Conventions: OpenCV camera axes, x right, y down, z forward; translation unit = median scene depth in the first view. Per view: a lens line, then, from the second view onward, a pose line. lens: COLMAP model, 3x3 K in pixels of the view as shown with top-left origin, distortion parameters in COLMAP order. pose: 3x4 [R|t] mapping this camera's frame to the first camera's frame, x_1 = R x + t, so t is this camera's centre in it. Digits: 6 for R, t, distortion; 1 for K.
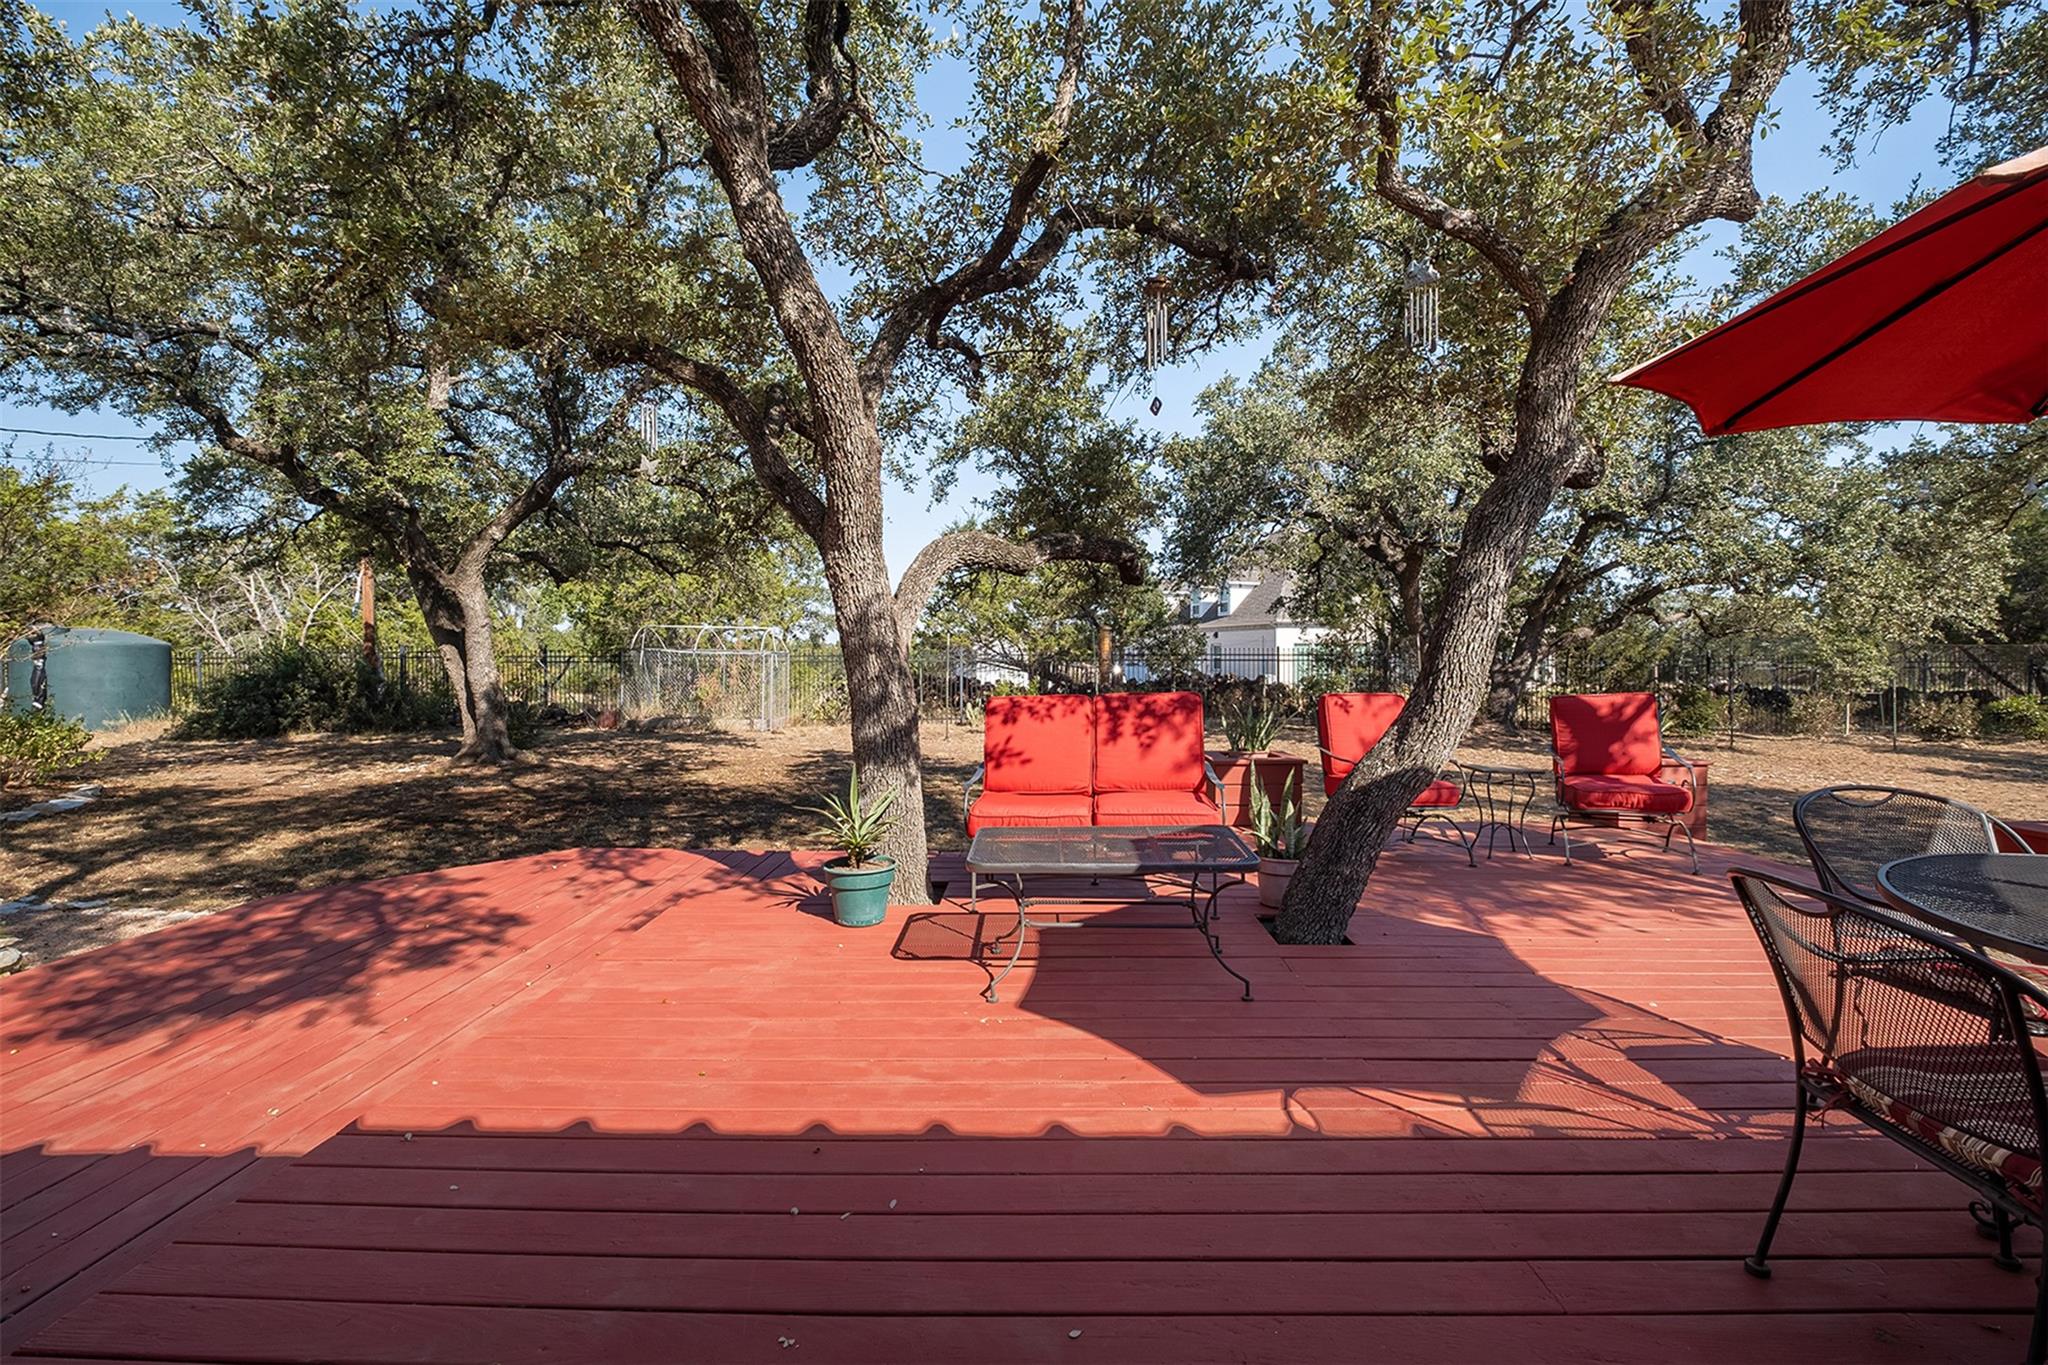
lens RADIAL K [[894.3, 0, 1024.0], [0, 894.3, 682.5], [0, 0, 1]] dist [0.000215, -0.000033]
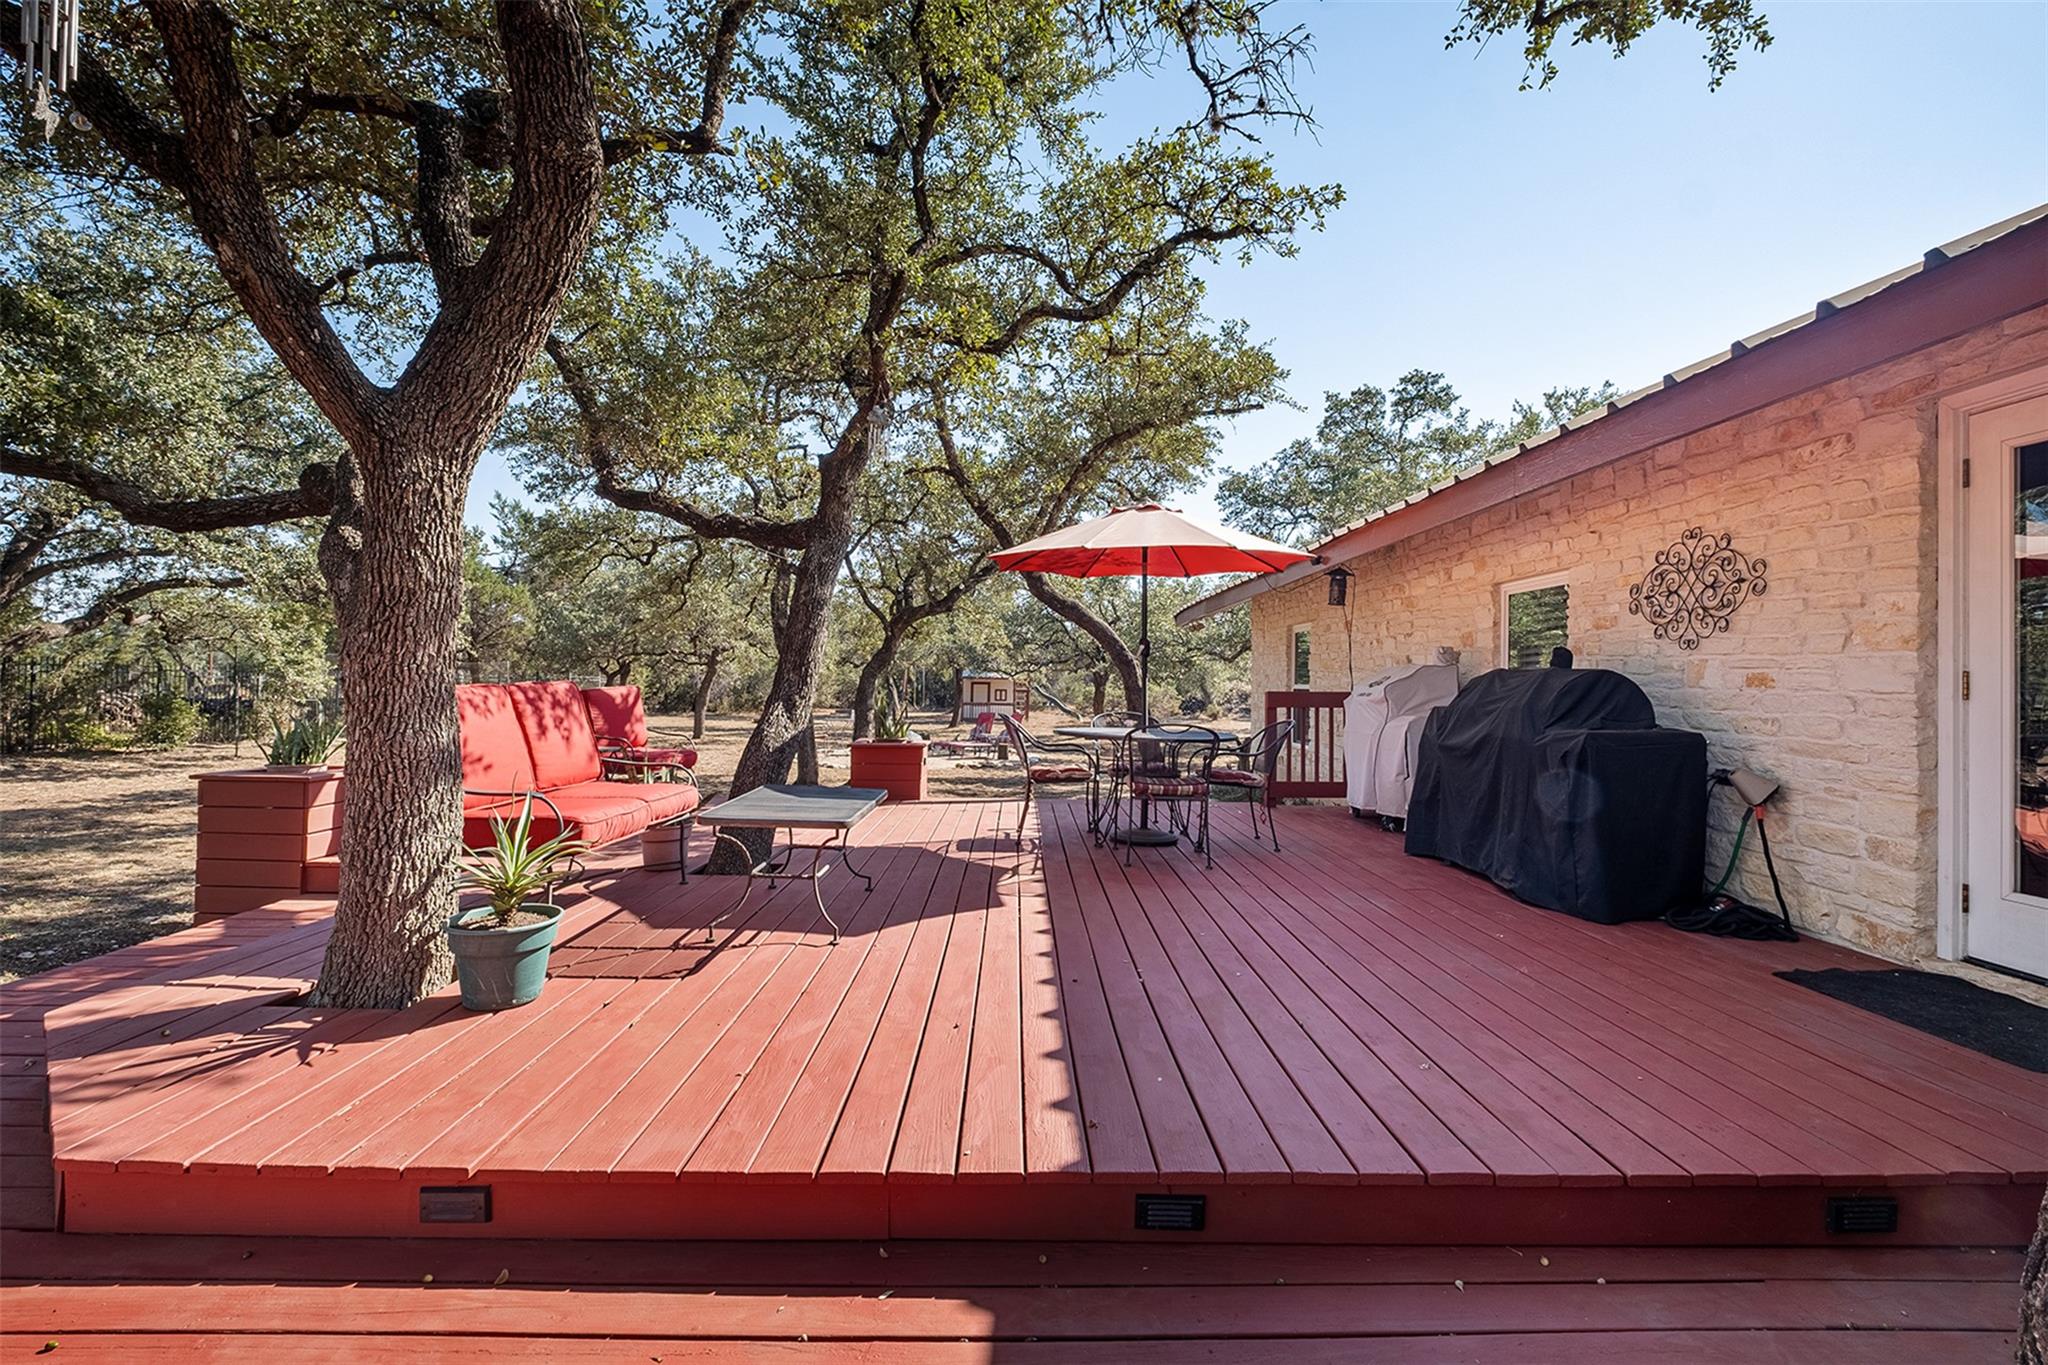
lens RADIAL K [[894.3, 0, 1024.0], [0, 894.3, 682.5], [0, 0, 1]] dist [0.000215, -0.000033]
pose [[-0.028784, 0.001983, 0.999584, -0.987330], [0.015333, 0.999881, -0.001542, 0.025815], [-0.999468, 0.015282, -0.028811, 0.663182]]
